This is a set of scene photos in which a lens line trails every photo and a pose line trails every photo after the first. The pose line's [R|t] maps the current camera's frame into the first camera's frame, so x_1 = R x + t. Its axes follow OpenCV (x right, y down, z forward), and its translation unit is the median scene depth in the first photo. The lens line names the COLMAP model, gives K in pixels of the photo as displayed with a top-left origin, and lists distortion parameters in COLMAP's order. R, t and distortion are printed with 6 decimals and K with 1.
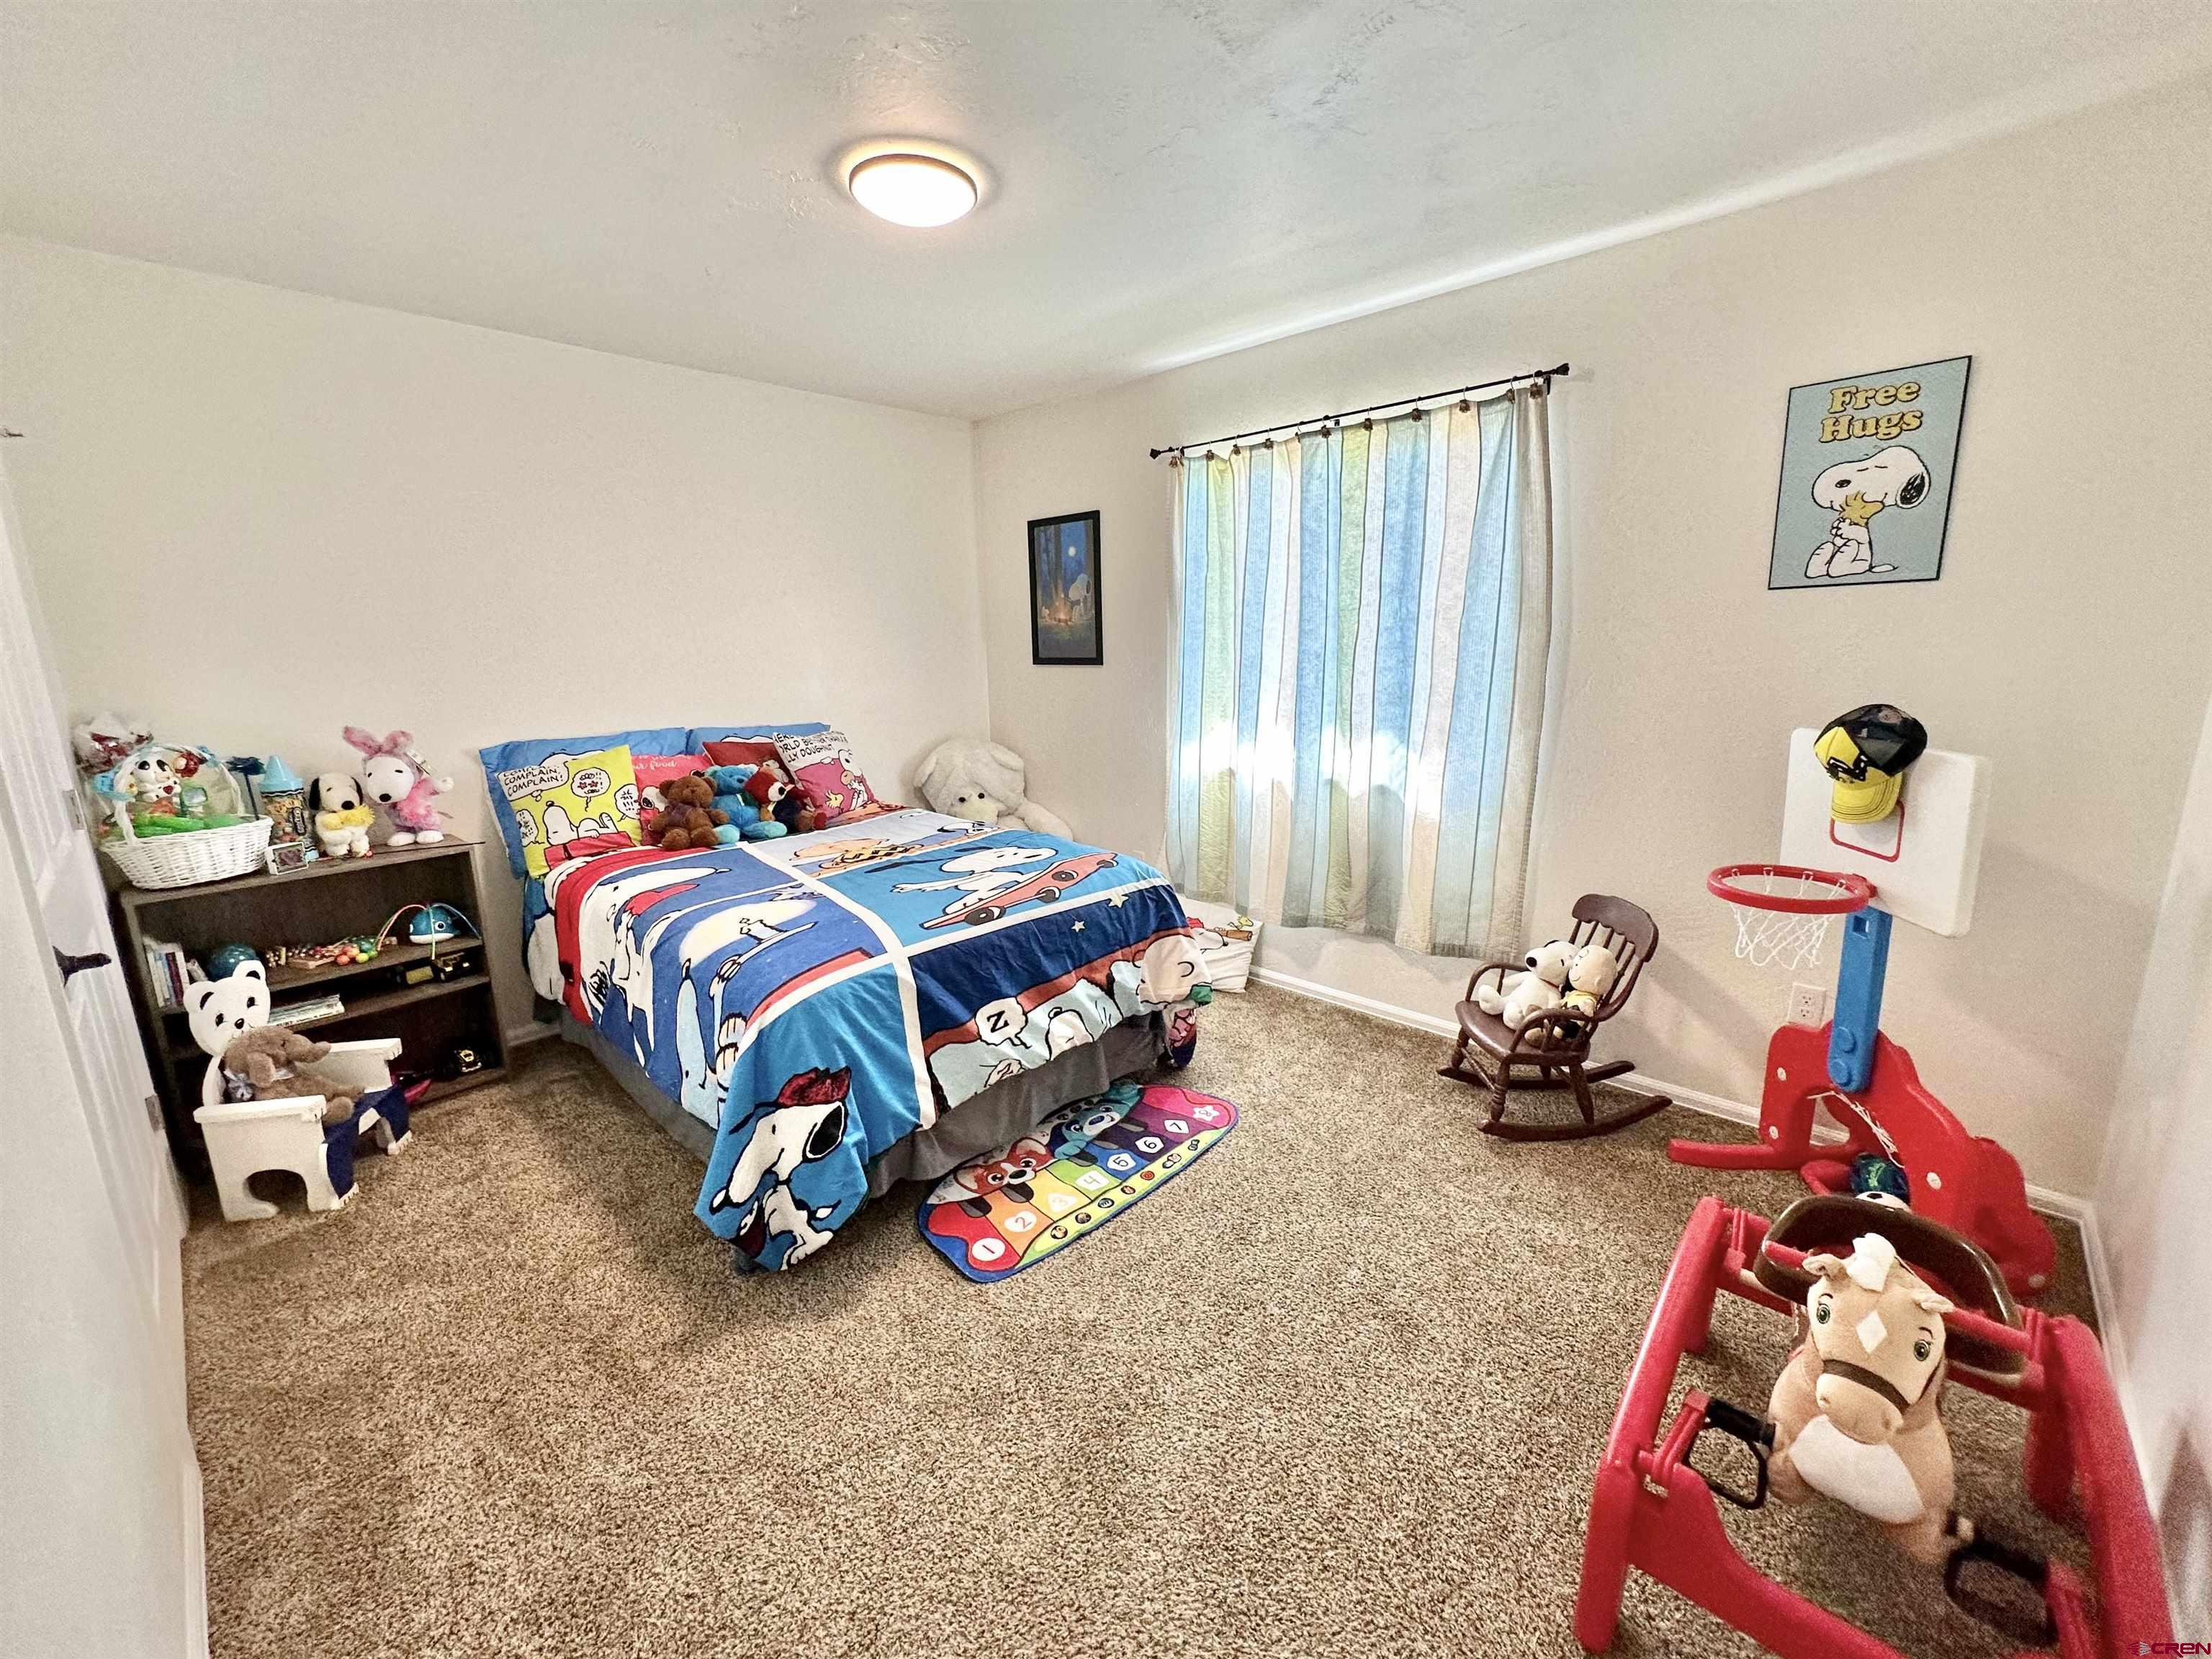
lens RADIAL K [[889.6, 0, 1109.5], [0, 889.6, 836.4], [0, 0, 1]] dist [0.006621, -0.000117]
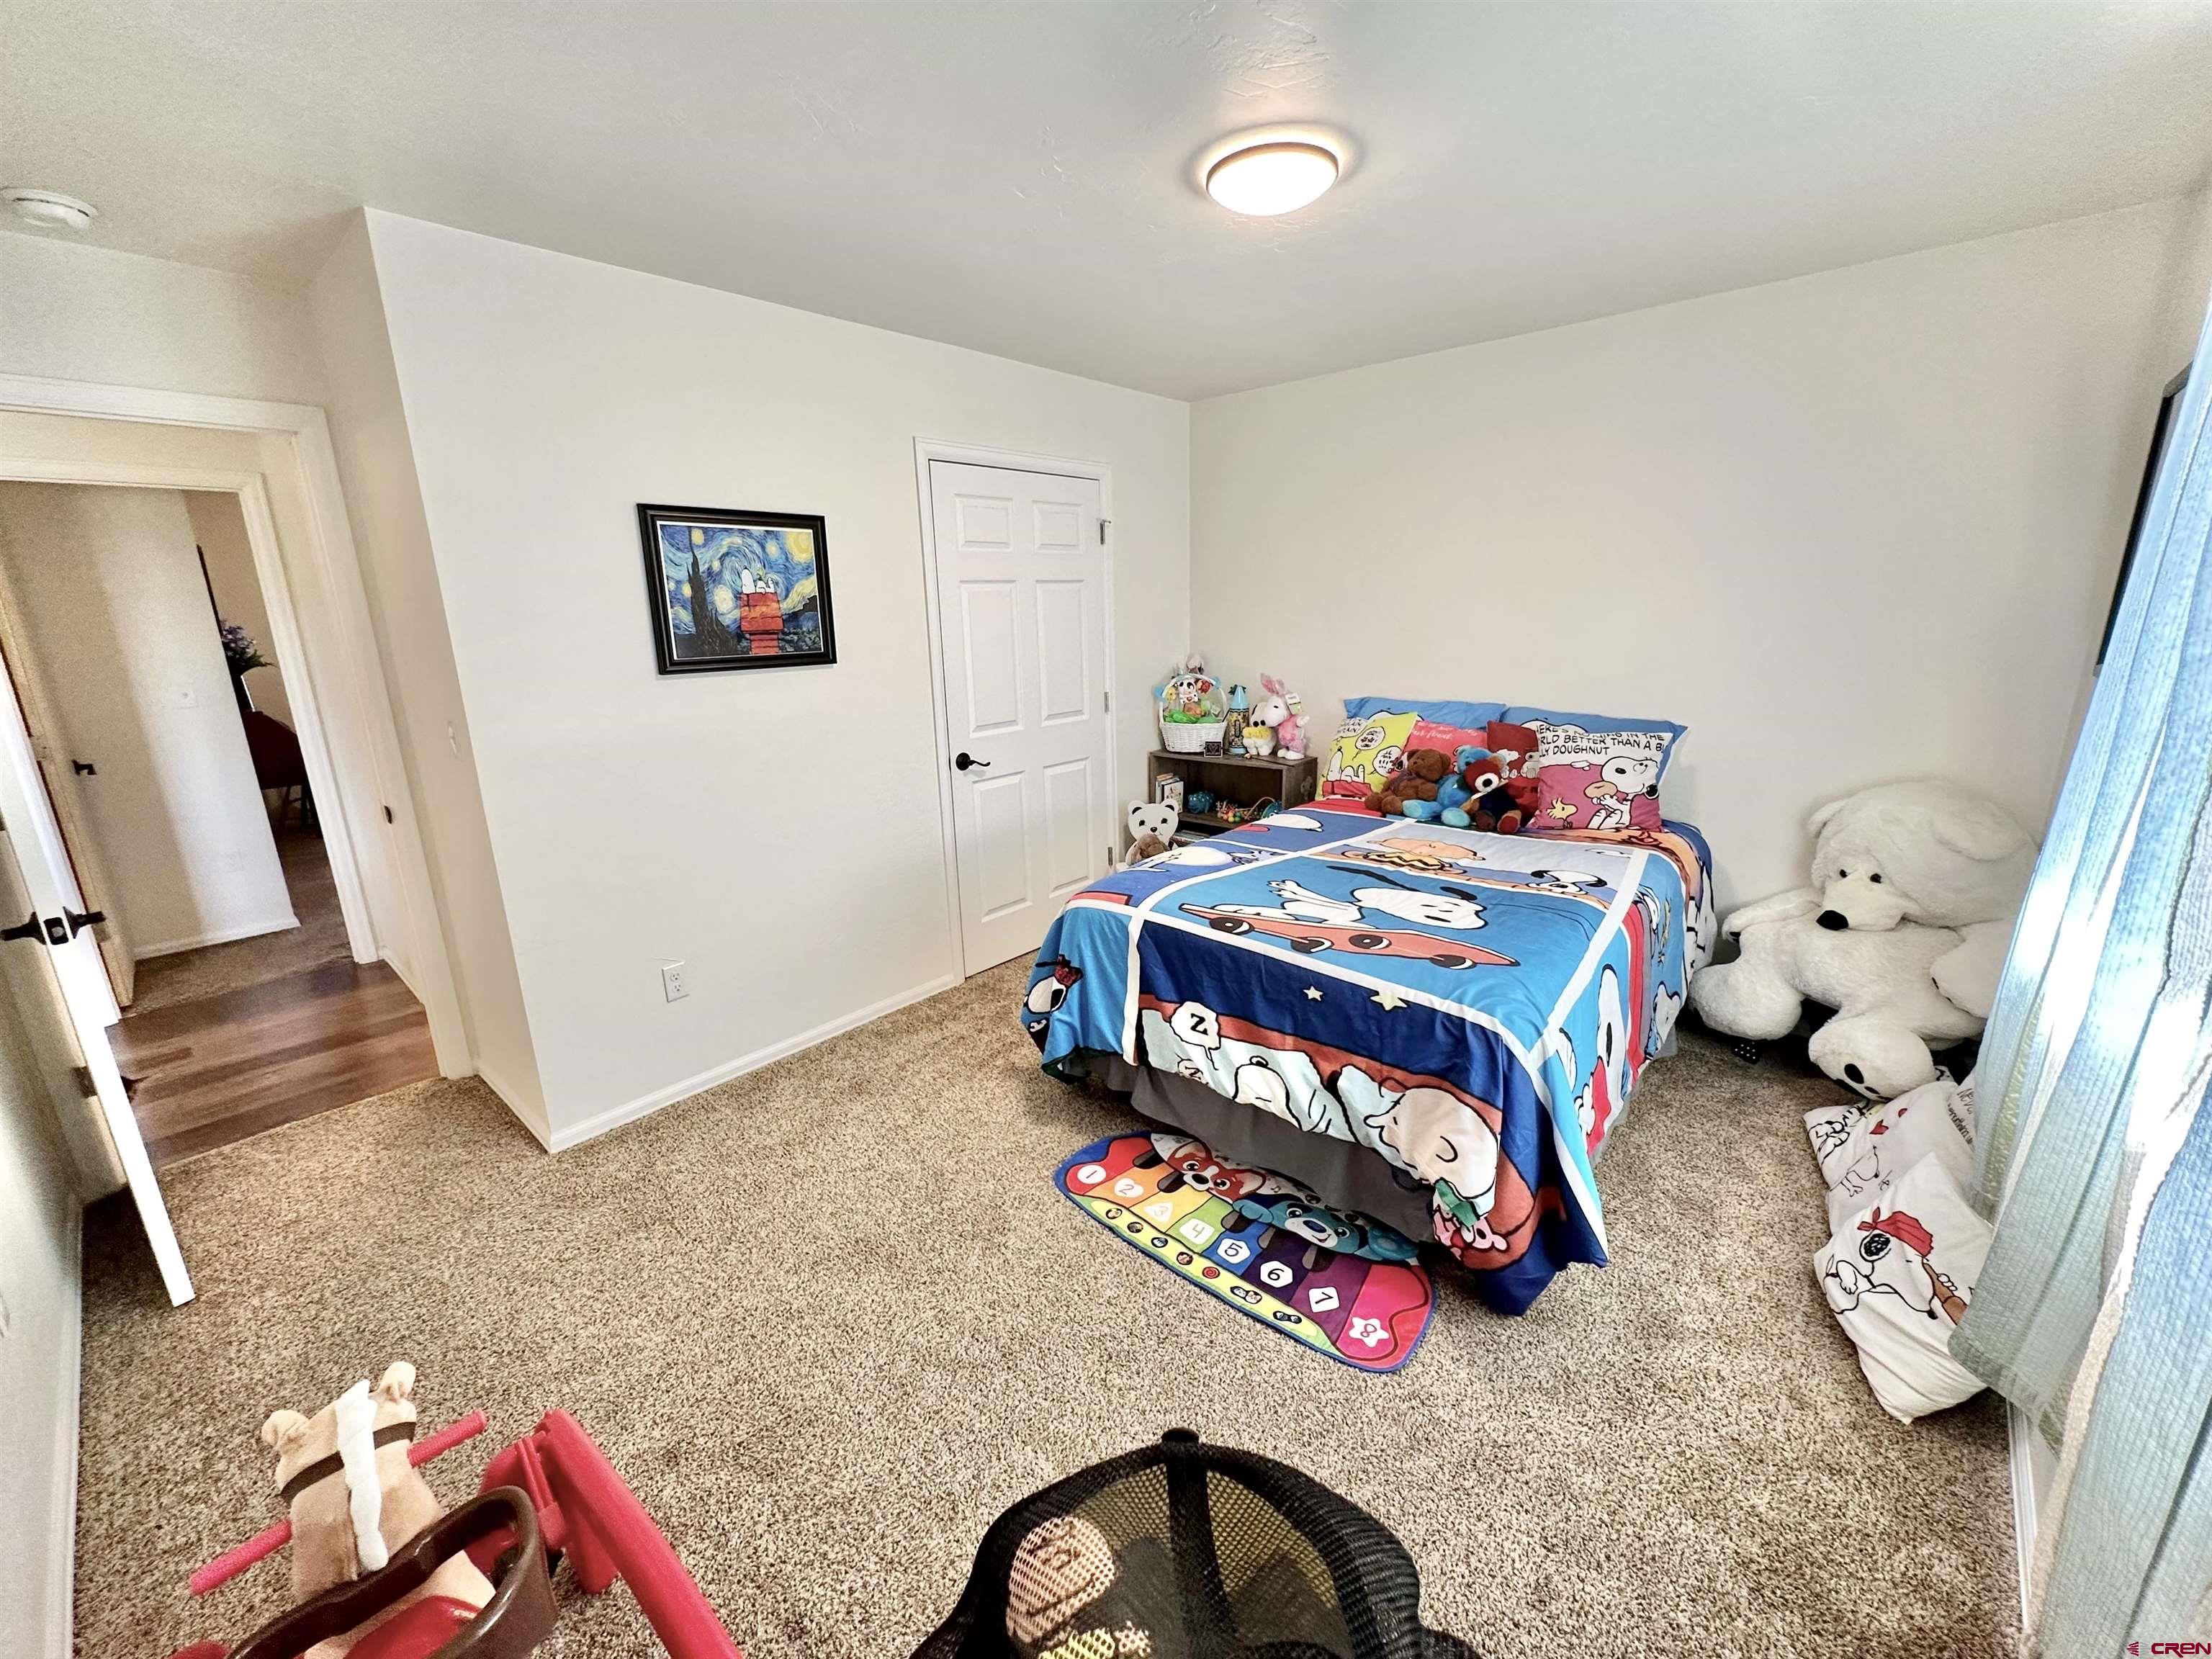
lens RADIAL K [[889.6, 0, 1109.5], [0, 889.6, 836.4], [0, 0, 1]] dist [0.006621, -0.000117]
pose [[0.023539, 0.273261, -0.961652, 0.758888], [-0.195675, 0.944572, 0.263618, -0.232739], [0.980386, 0.181966, 0.075705, 0.752580]]
